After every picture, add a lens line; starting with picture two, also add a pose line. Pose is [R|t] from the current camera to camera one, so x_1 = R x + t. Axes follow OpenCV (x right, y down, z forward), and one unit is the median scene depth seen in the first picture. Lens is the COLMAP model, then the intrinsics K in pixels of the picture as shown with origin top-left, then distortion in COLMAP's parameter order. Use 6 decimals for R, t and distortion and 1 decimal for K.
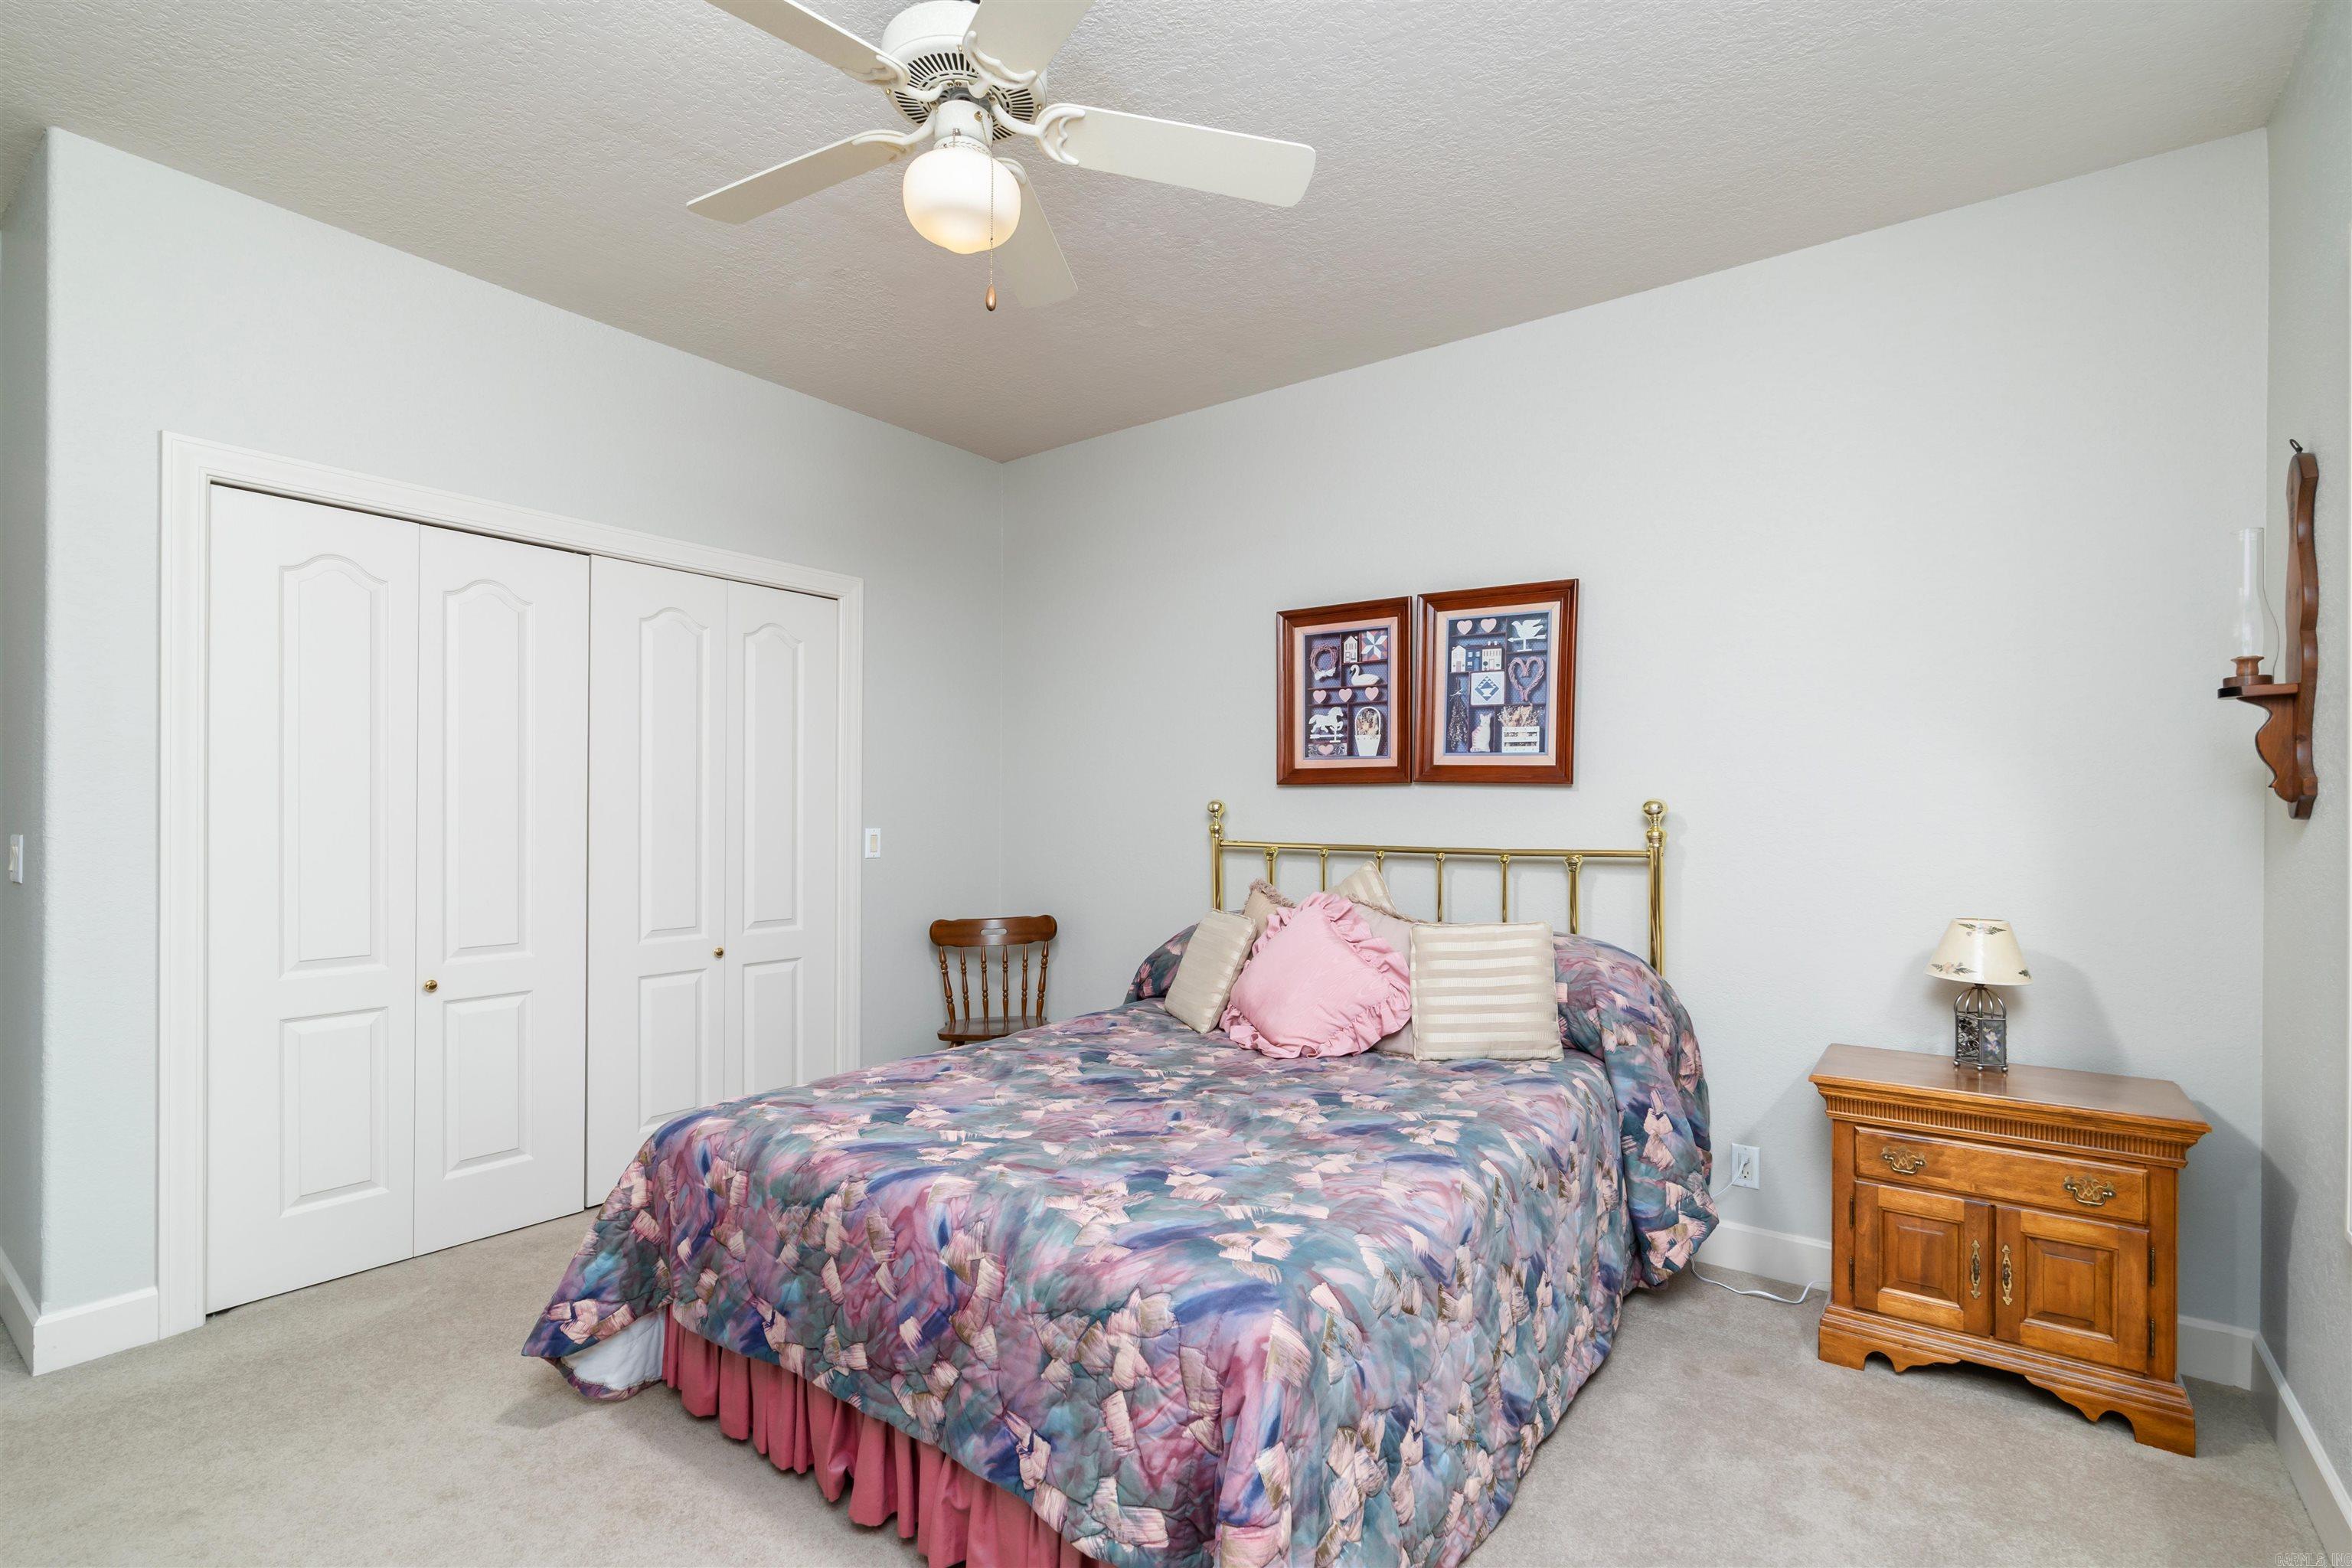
lens RADIAL K [[1076.8, 0, 1164.2], [0, 1076.8, 779.2], [0, 0, 1]] dist [-0.004209, -0.000289]
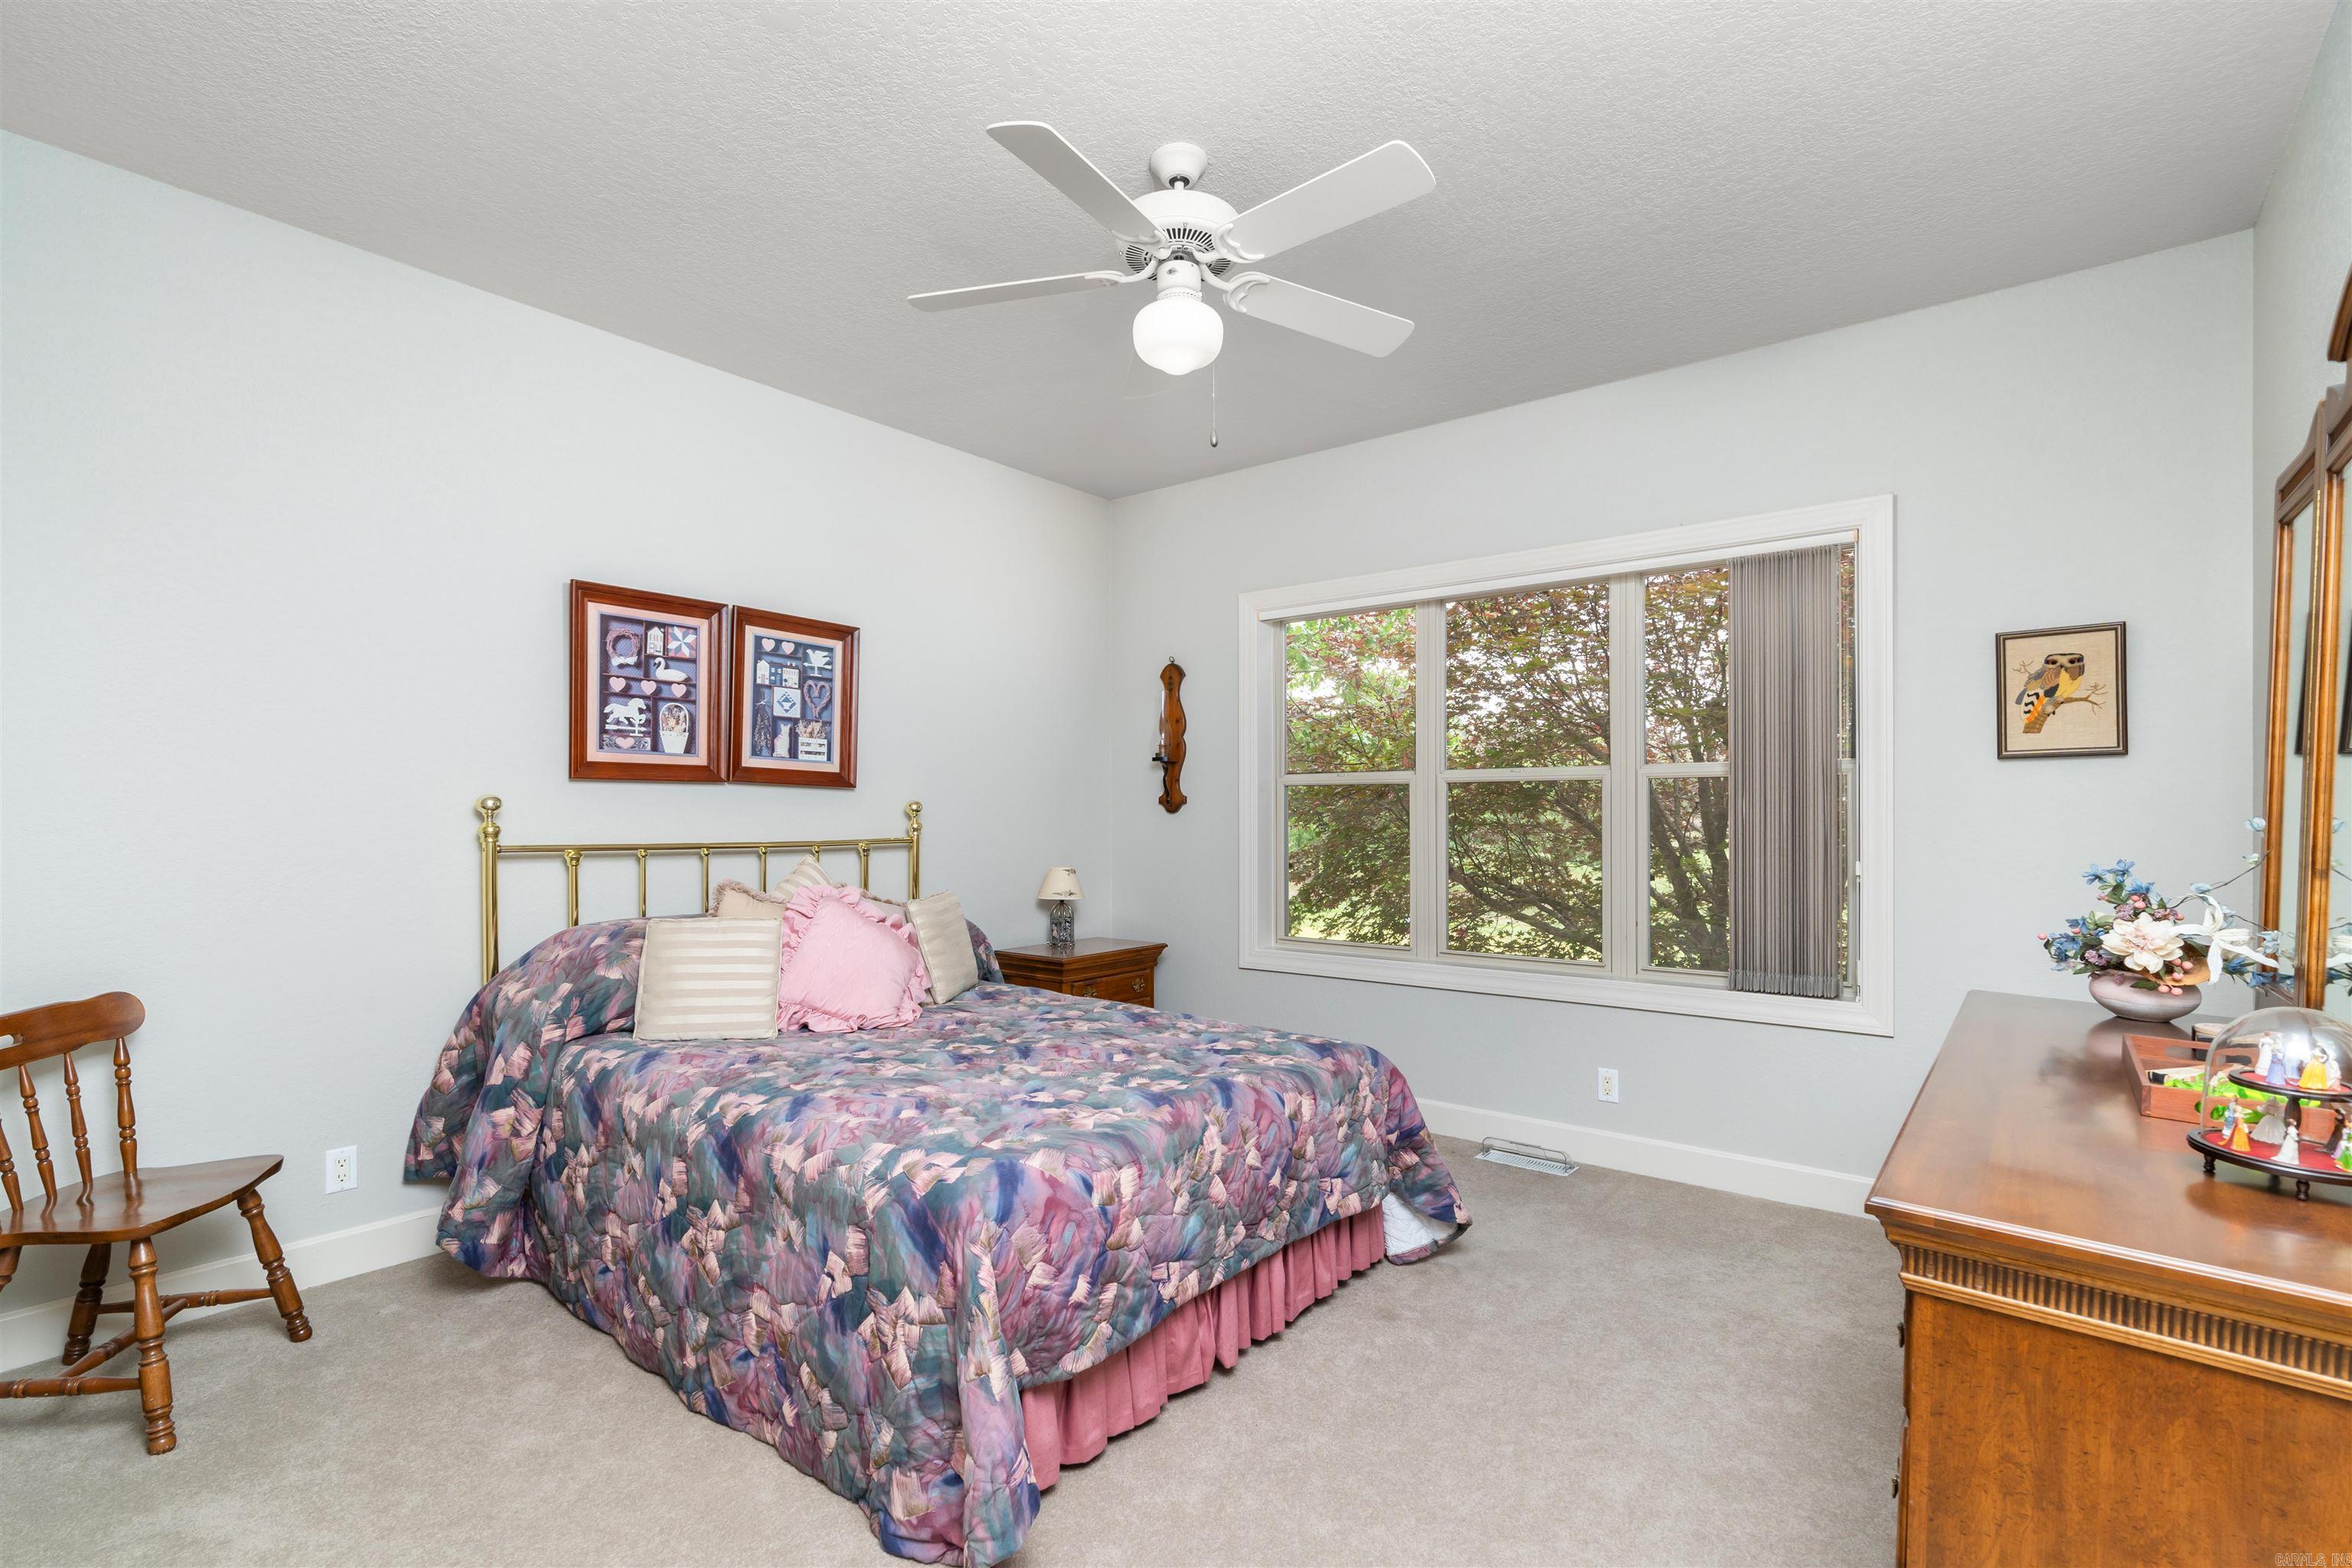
lens RADIAL K [[1076.8, 0, 1096.0], [0, 1076.8, 828.0], [0, 0, 1]] dist [-0.004209, -0.000289]
pose [[0.077277, -0.015291, 0.996892, -0.810194], [-0.025311, 0.999530, 0.017294, 0.021676], [-0.996688, -0.026569, 0.076854, 0.563916]]
